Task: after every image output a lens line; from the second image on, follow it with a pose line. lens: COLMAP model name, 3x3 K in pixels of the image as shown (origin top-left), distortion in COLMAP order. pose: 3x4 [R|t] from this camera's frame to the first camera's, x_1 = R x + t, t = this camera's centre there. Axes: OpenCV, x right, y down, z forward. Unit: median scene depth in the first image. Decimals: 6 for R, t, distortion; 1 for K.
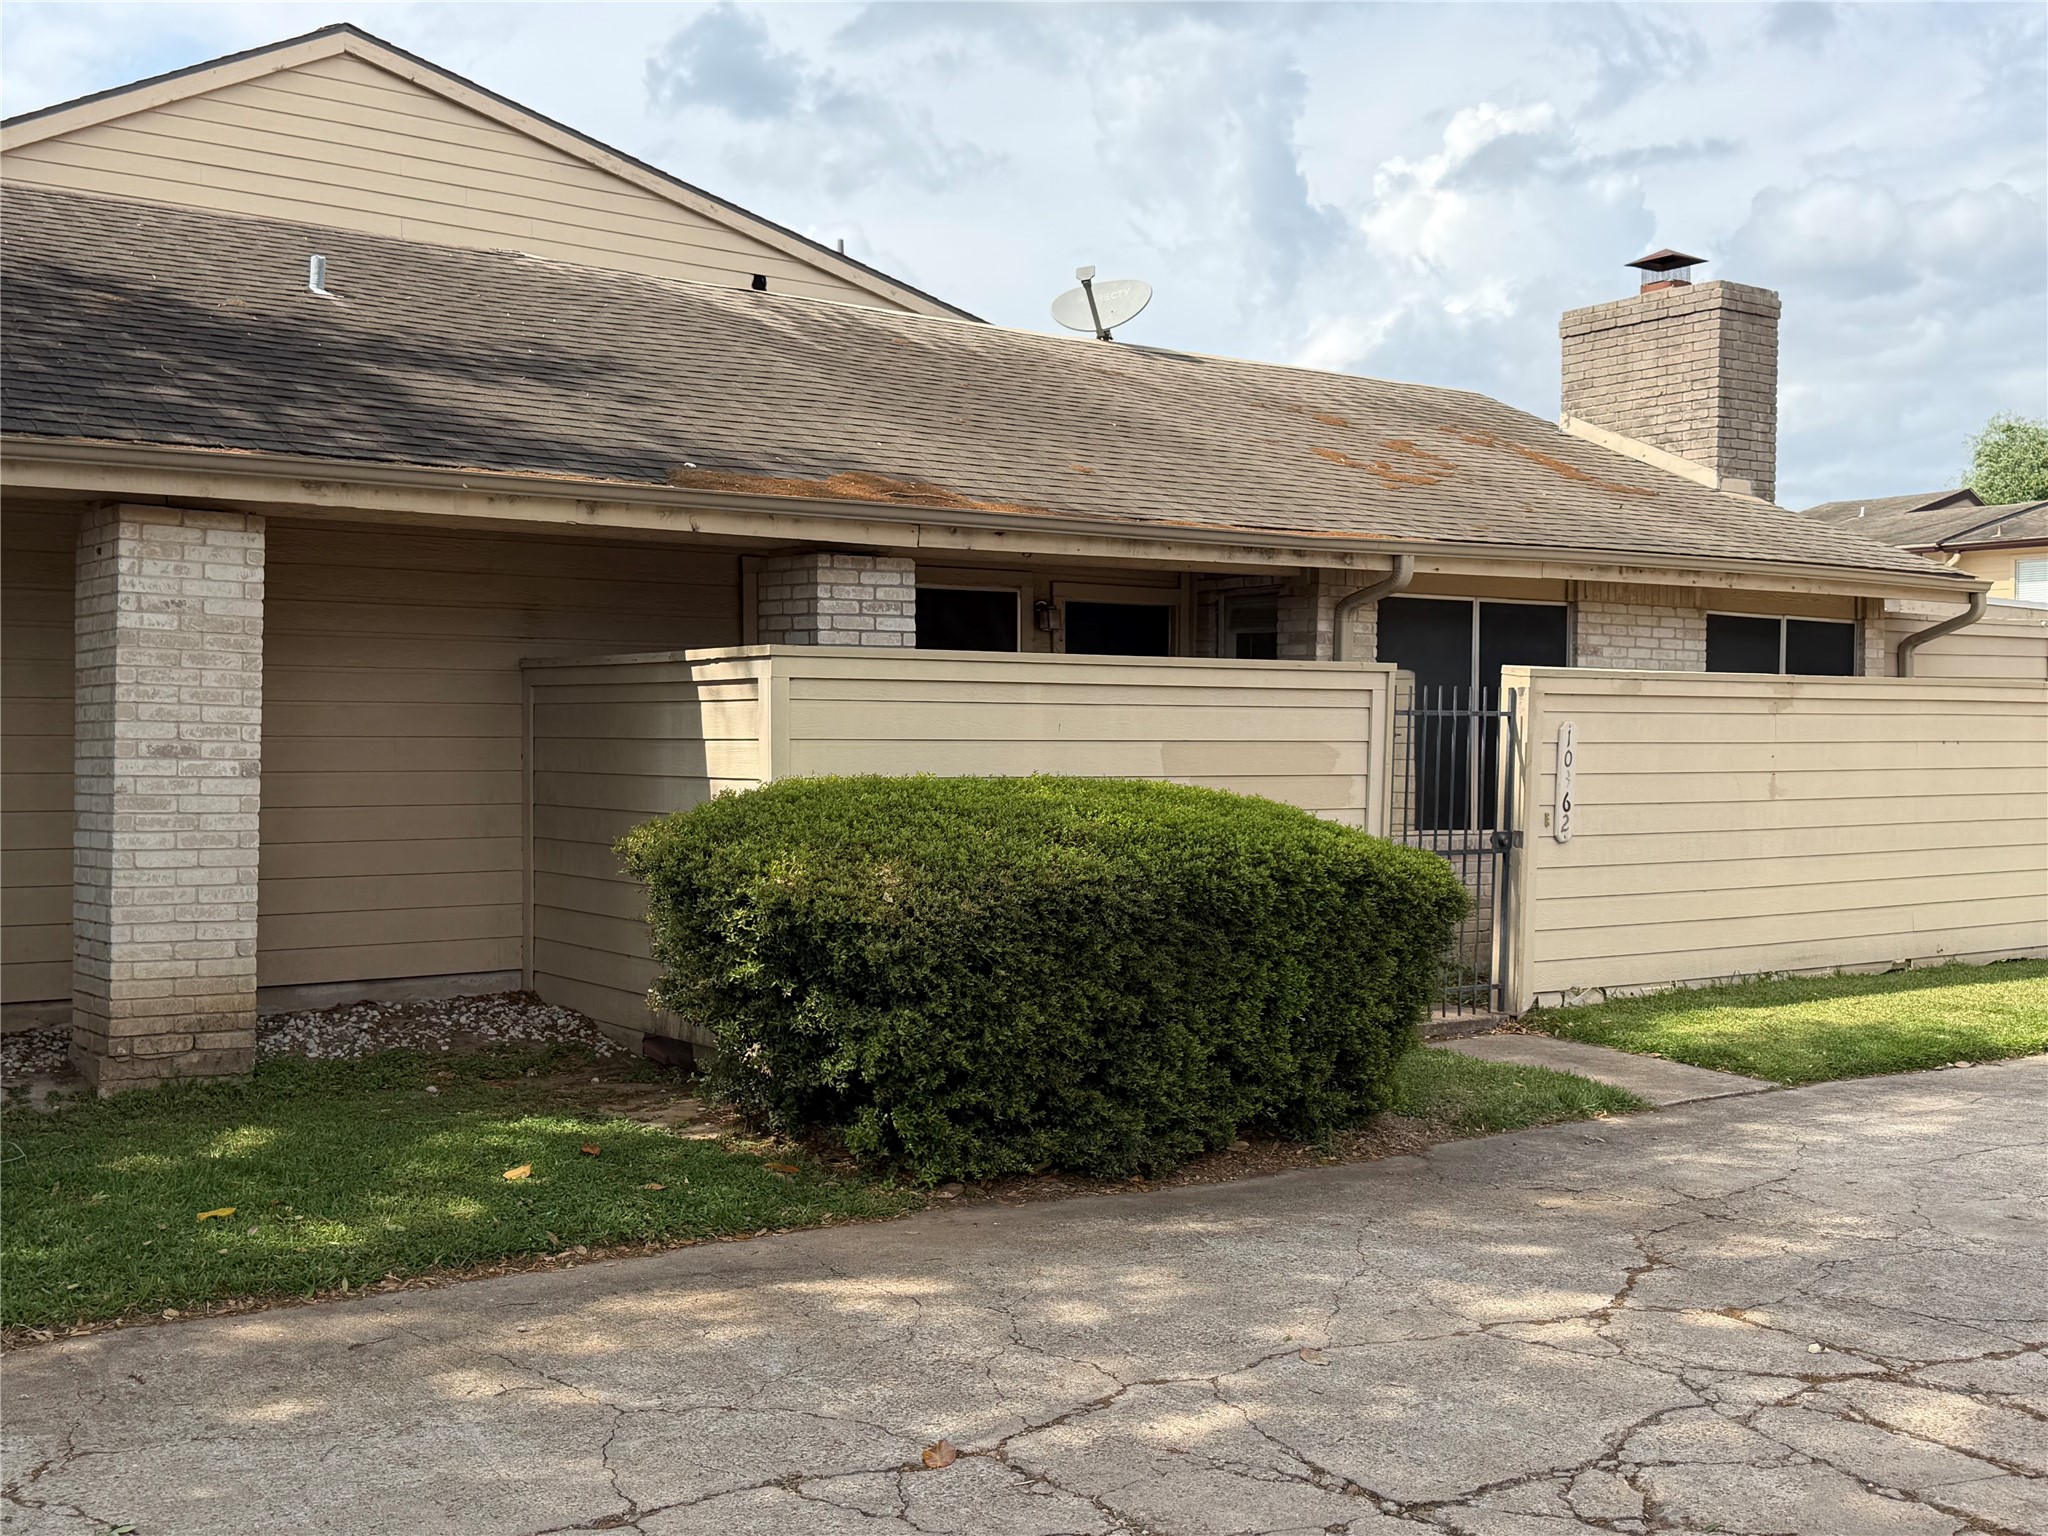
lens RADIAL K [[2321.0, 0, 1024.0], [0, 2321.0, 768.0], [0, 0, 1]] dist [0.167482, -0.258973]
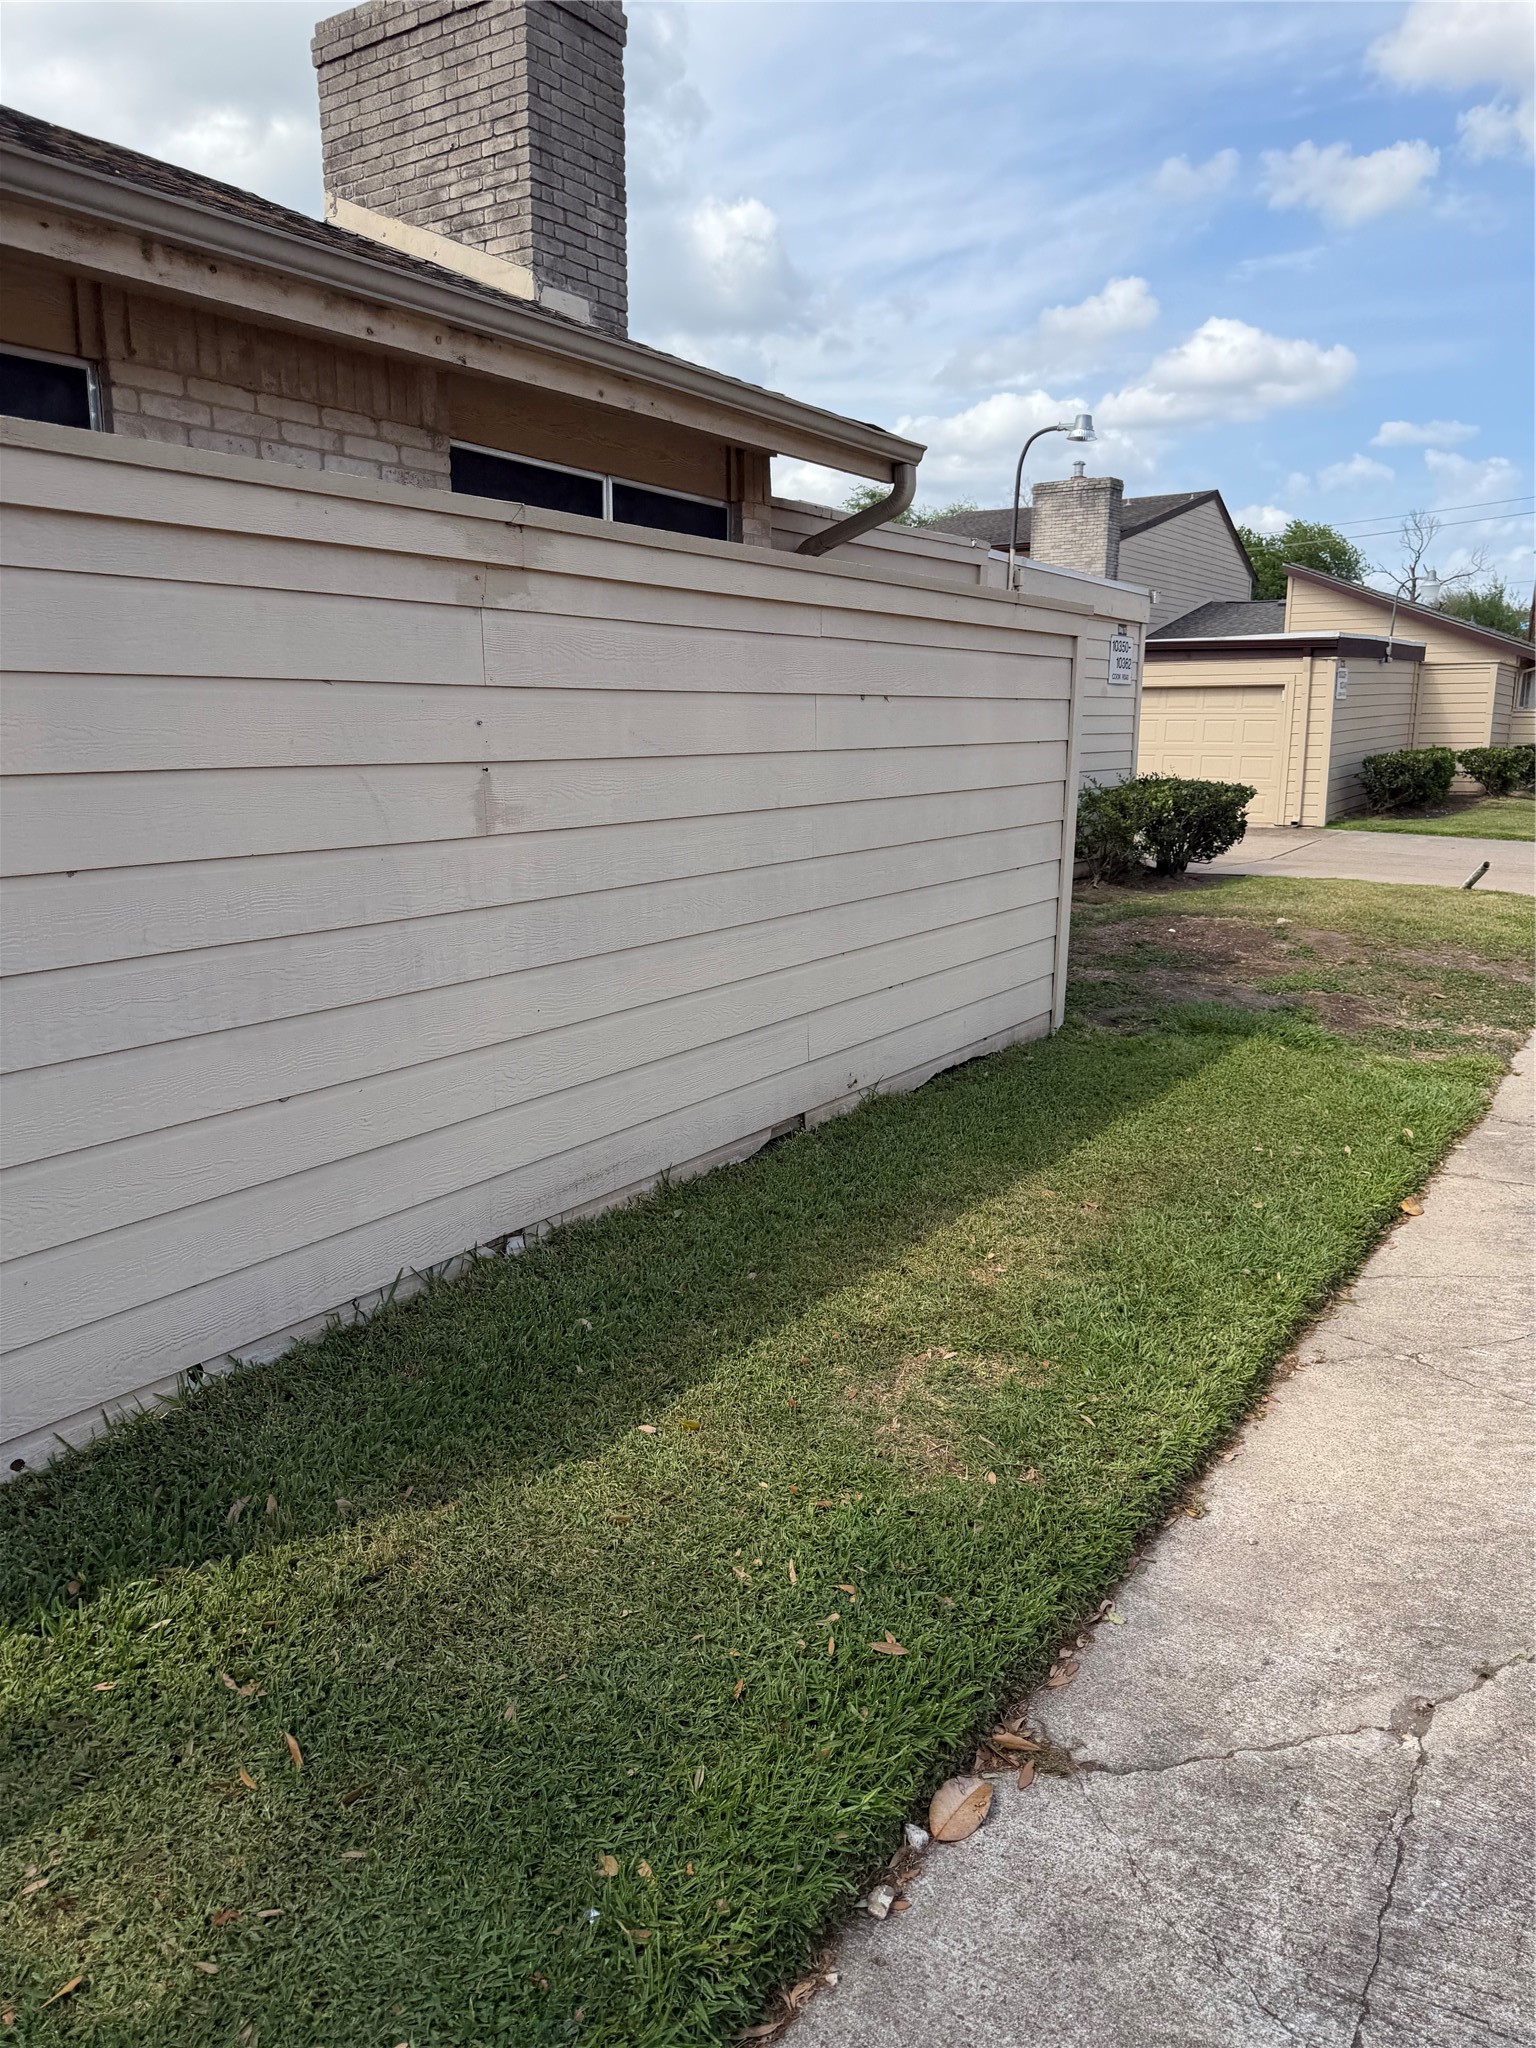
lens RADIAL K [[1467.9, 0, 768.0], [0, 1467.9, 1024.0], [0, 0, 1]] dist [0.023488, -0.030911]
pose [[0.945862, -0.064148, 0.318165, 0.312643], [0.000915, 0.980797, 0.195027, -0.003933], [-0.324566, -0.184178, 0.927758, 0.830008]]
